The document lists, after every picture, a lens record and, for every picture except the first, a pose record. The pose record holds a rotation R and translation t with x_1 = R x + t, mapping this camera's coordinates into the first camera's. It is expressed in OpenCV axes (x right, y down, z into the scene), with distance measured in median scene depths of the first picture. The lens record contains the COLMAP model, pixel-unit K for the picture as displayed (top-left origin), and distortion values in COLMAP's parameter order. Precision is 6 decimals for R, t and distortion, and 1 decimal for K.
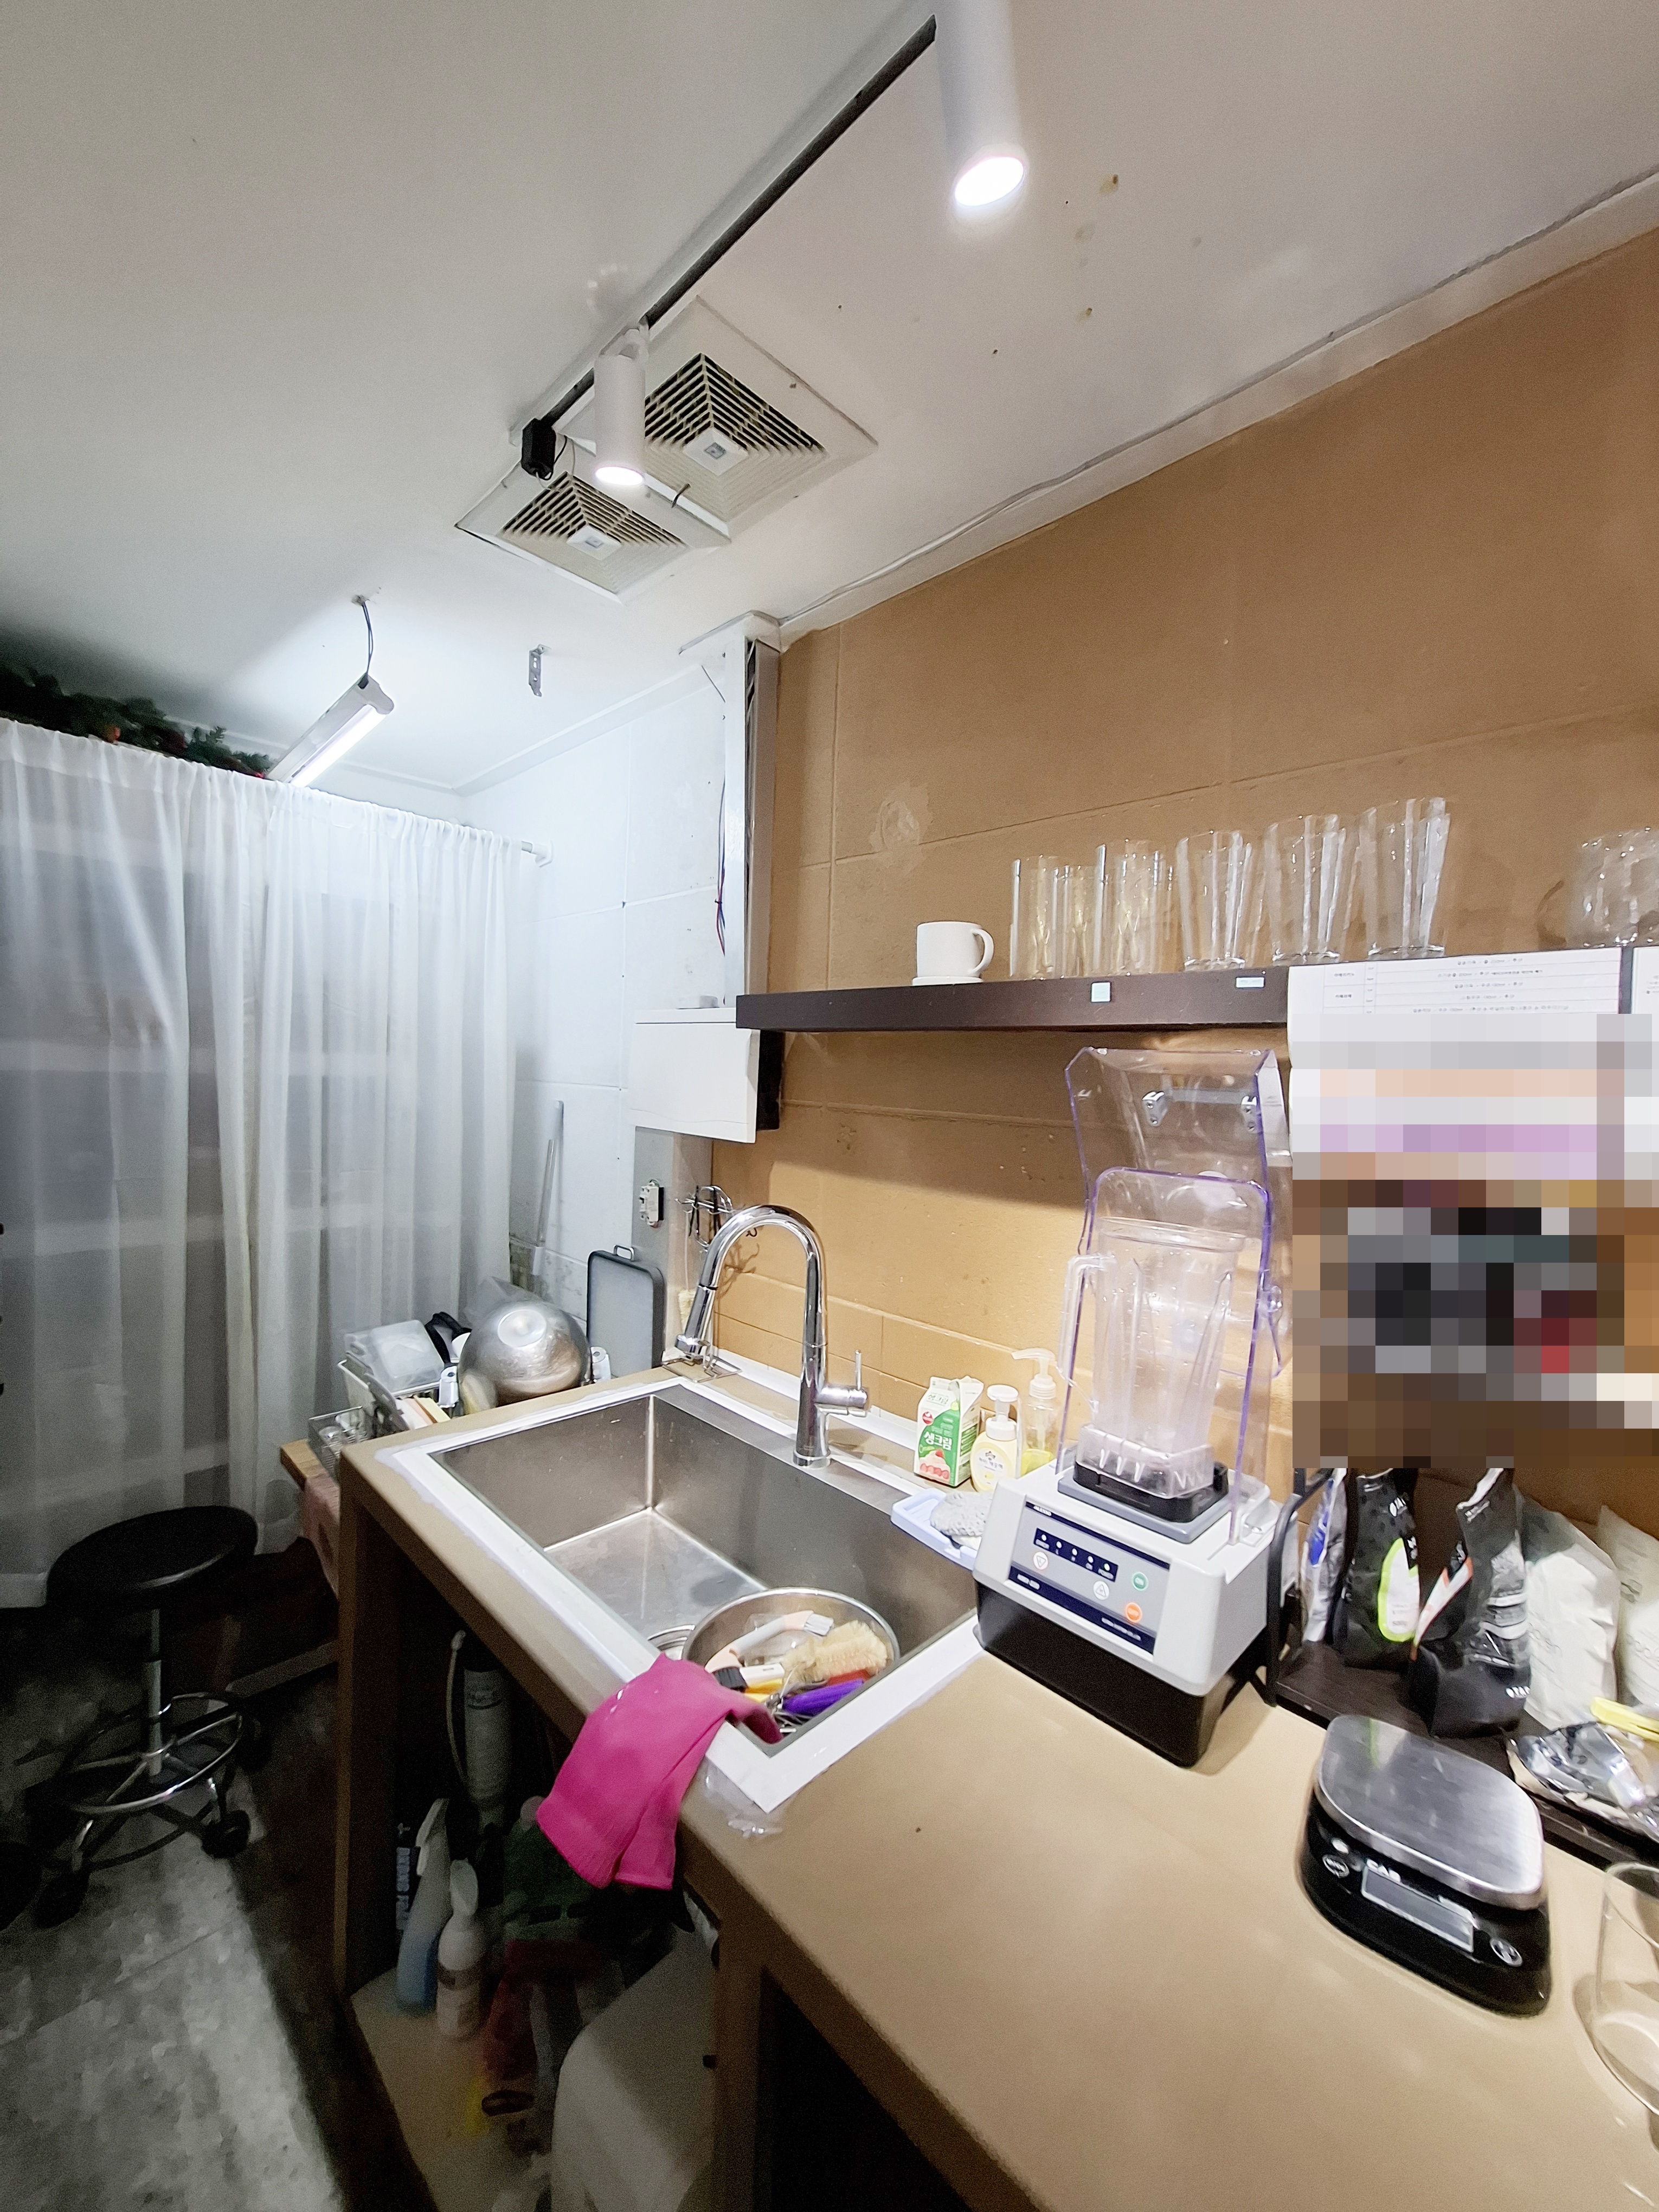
lens RADIAL K [[870.4, 0, 818.7], [0, 870.4, 1097.5], [0, 0, 1]] dist [-0.006342, 0.001274]
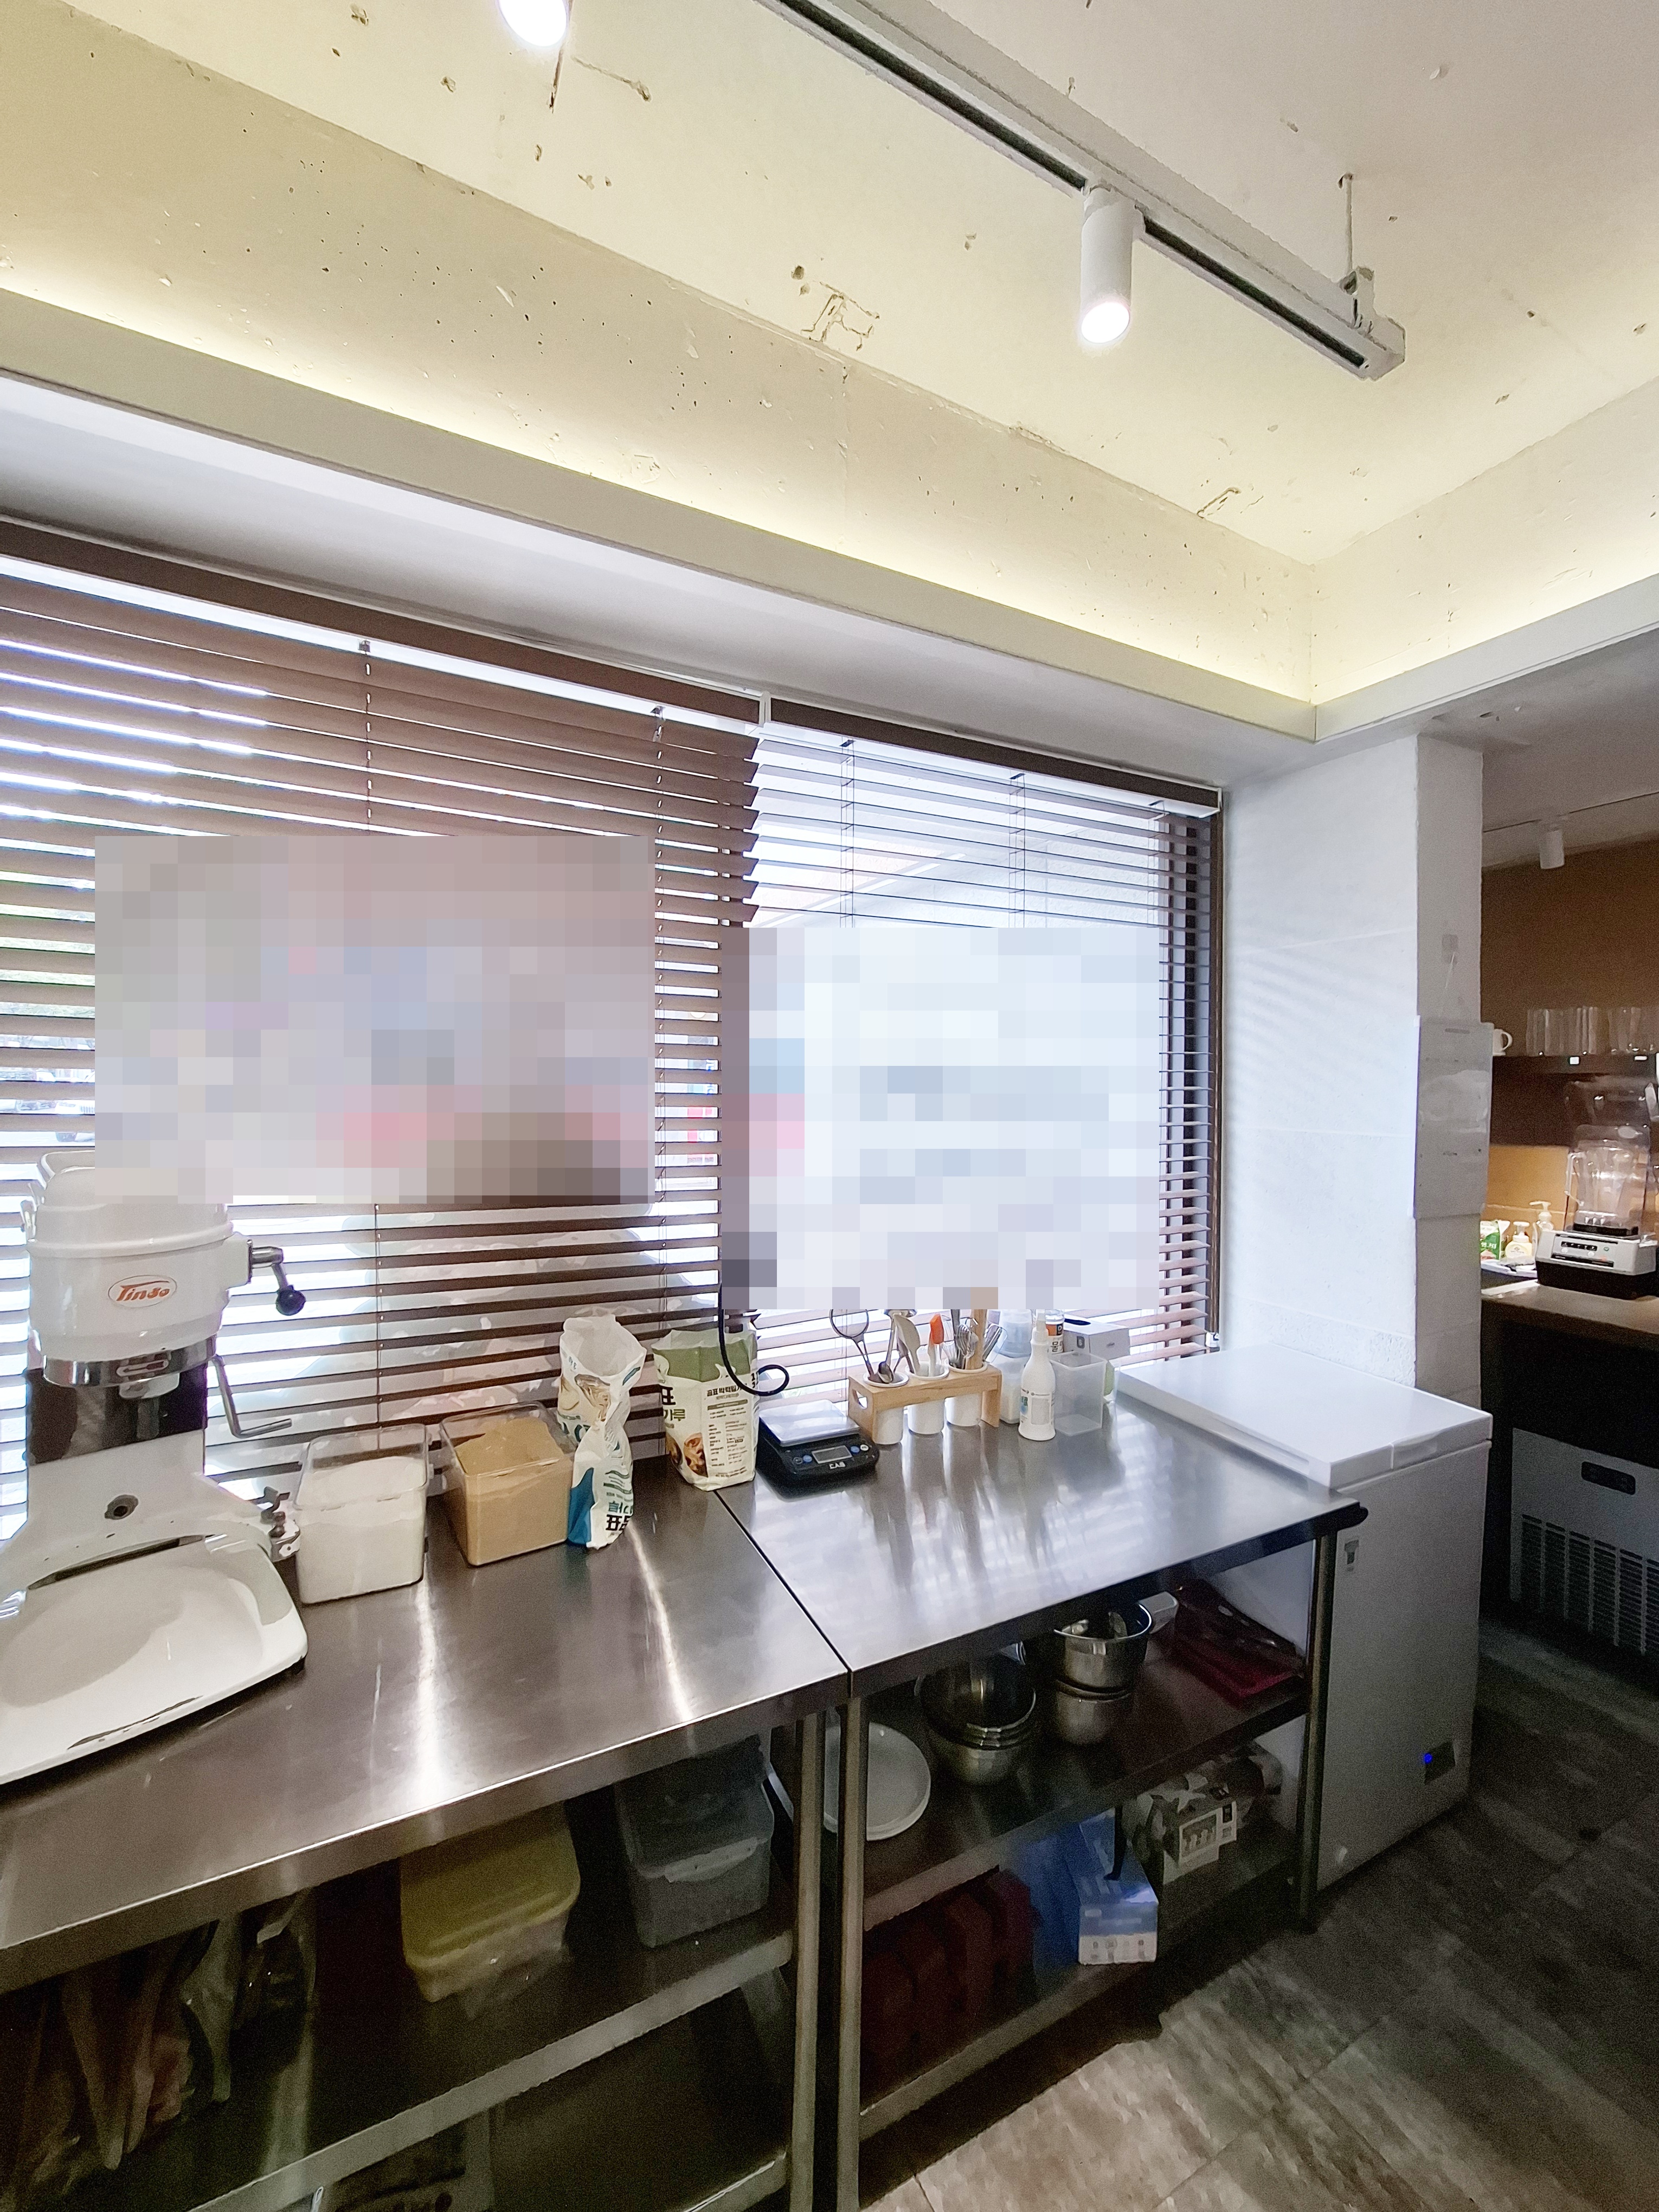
lens RADIAL K [[870.4, 0, 830.8], [0, 870.4, 1102.0], [0, 0, 1]] dist [-0.006342, 0.001274]
pose [[0.958909, -0.020782, -0.282953, -1.338586], [0.012961, 0.999481, -0.029486, 0.068381], [0.283419, 0.024607, 0.958680, -2.651031]]
